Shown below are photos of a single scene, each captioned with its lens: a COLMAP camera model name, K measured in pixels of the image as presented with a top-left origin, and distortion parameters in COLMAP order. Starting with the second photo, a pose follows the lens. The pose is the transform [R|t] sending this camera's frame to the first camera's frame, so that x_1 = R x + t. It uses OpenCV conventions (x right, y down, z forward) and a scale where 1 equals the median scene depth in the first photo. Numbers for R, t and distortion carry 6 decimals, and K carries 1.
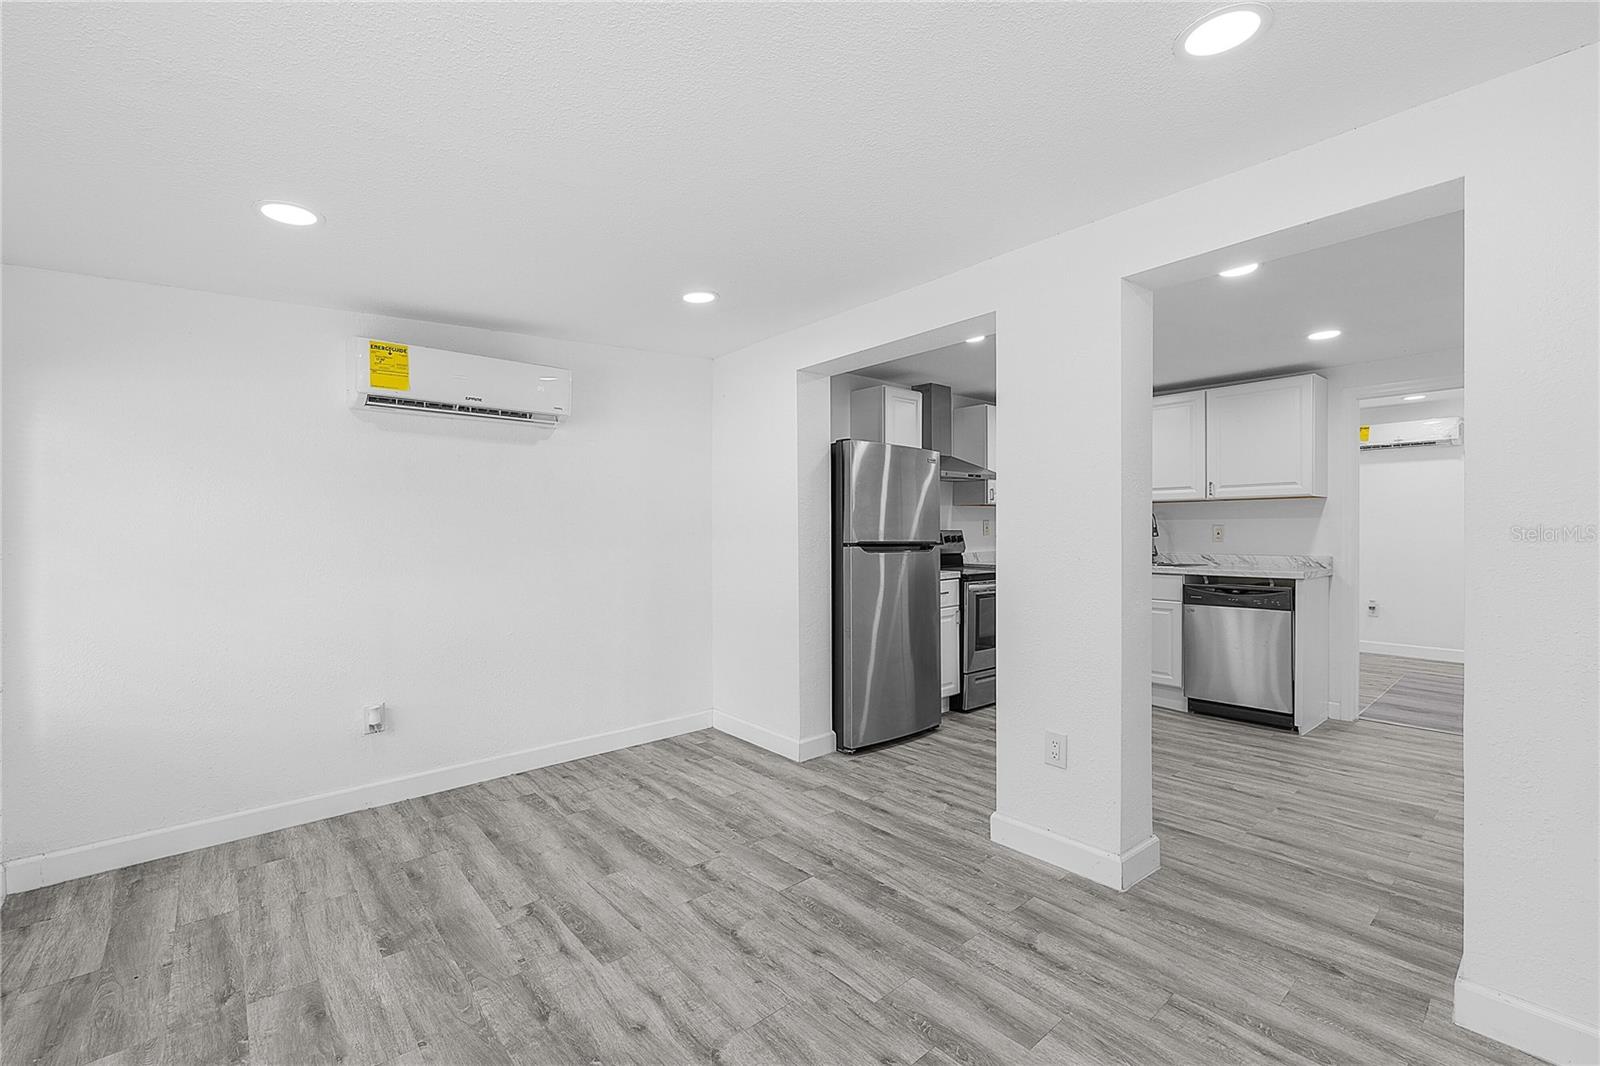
lens RADIAL K [[683.9, 0, 799.5], [0, 683.9, 540.2], [0, 0, 1]] dist [0.001430, 0.000449]
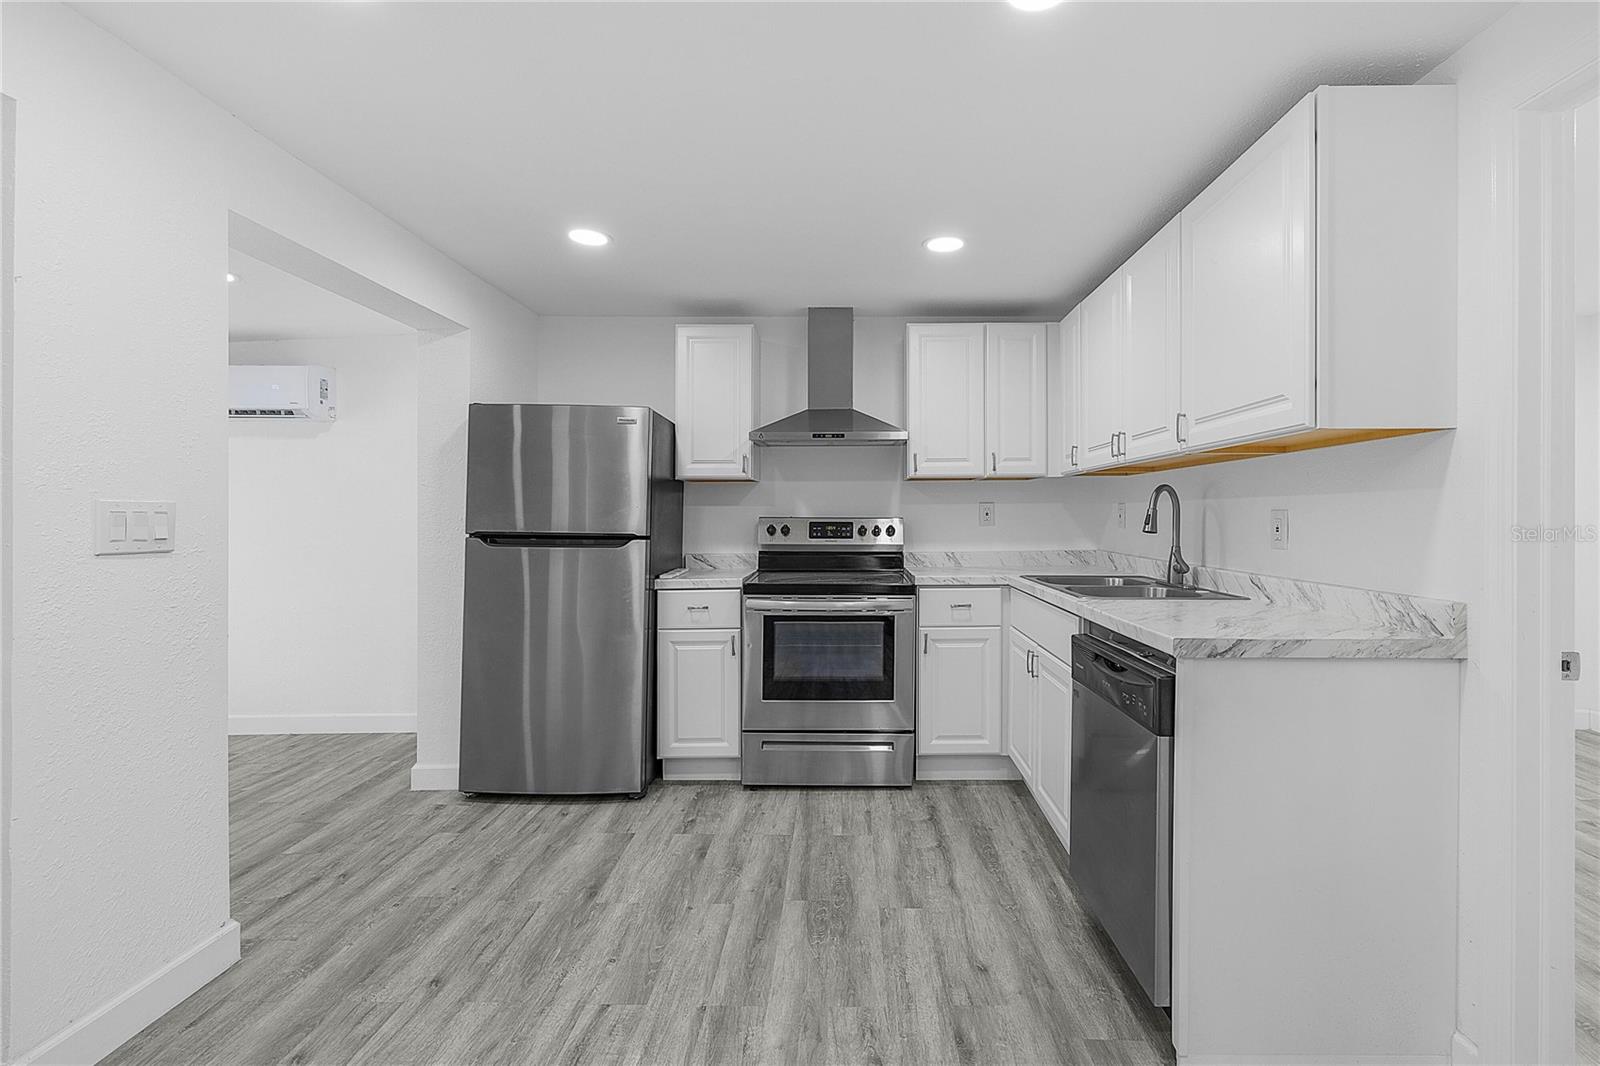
lens RADIAL K [[692.2, 0, 850.1], [0, 692.2, 518.9], [0, 0, 1]] dist [-0.001512, 0.000293]
pose [[0.767075, 0.007458, -0.641514, 0.970690], [-0.012660, 0.999914, -0.003513, -0.016245], [0.641432, 0.010816, 0.767103, 0.690809]]
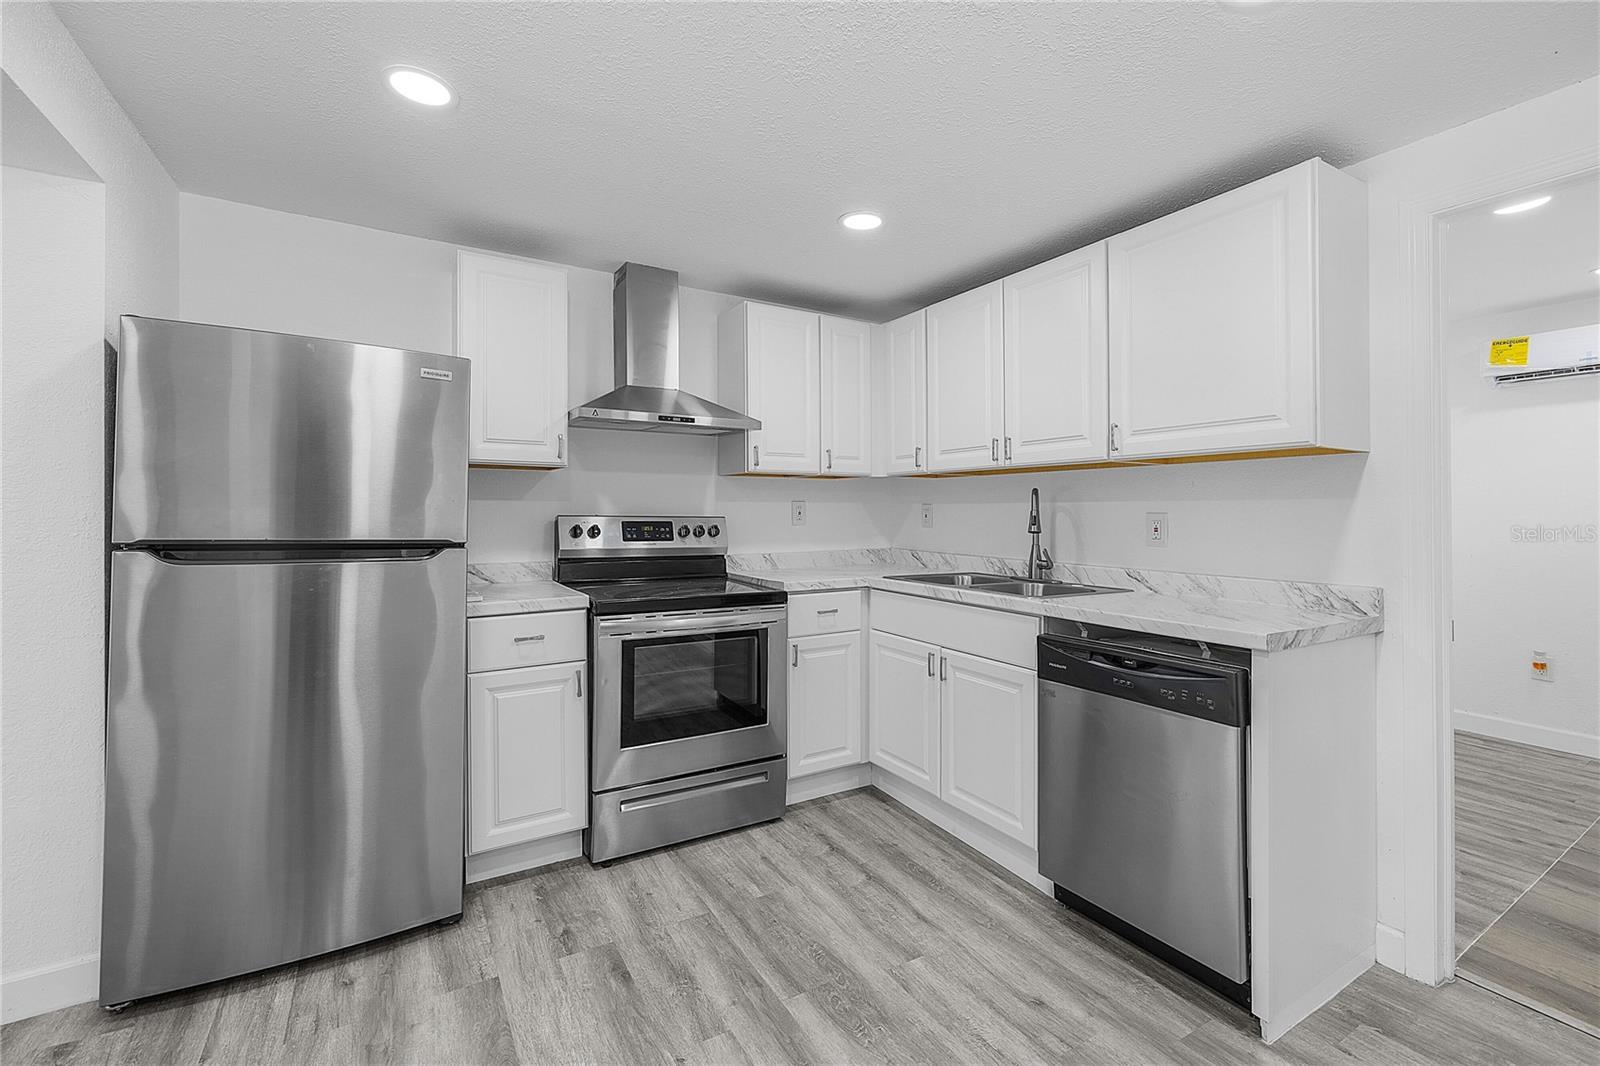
lens RADIAL K [[679.9, 0, 802.6], [0, 679.9, 514.5], [0, 0, 1]] dist [0.000612, 0.000412]
pose [[0.986781, 0.011433, -0.161657, 0.612925], [-0.013374, 0.999851, -0.010925, -0.016845], [0.161508, 0.012942, 0.986787, 0.652571]]
